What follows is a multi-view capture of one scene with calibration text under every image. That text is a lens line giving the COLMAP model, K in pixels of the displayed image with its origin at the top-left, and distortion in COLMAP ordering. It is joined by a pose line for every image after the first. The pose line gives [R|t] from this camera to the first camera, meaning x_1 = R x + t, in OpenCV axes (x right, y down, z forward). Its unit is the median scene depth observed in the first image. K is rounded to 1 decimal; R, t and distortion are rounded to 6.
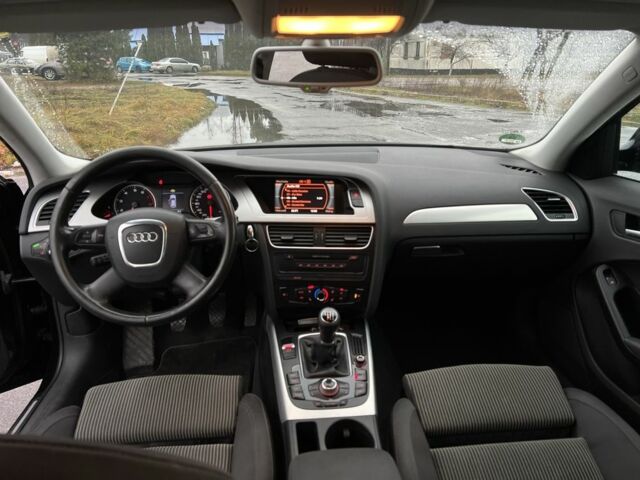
lens RADIAL K [[479.4, 0, 320.1], [0, 479.4, 229.6], [0, 0, 1]] dist [0.050553, -0.057499]
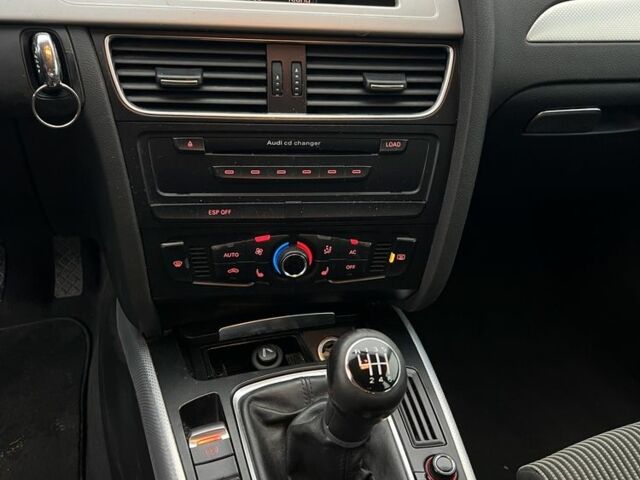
lens RADIAL K [[646.2, 0, 320.0], [0, 646.2, 240.0], [0, 0, 1]] dist [0.006978, 0.009626]
pose [[0.972404, -0.045147, 0.228894, -0.080842], [-0.013245, 0.968834, 0.247358, 0.012535], [-0.232928, -0.243563, 0.941500, 0.579847]]
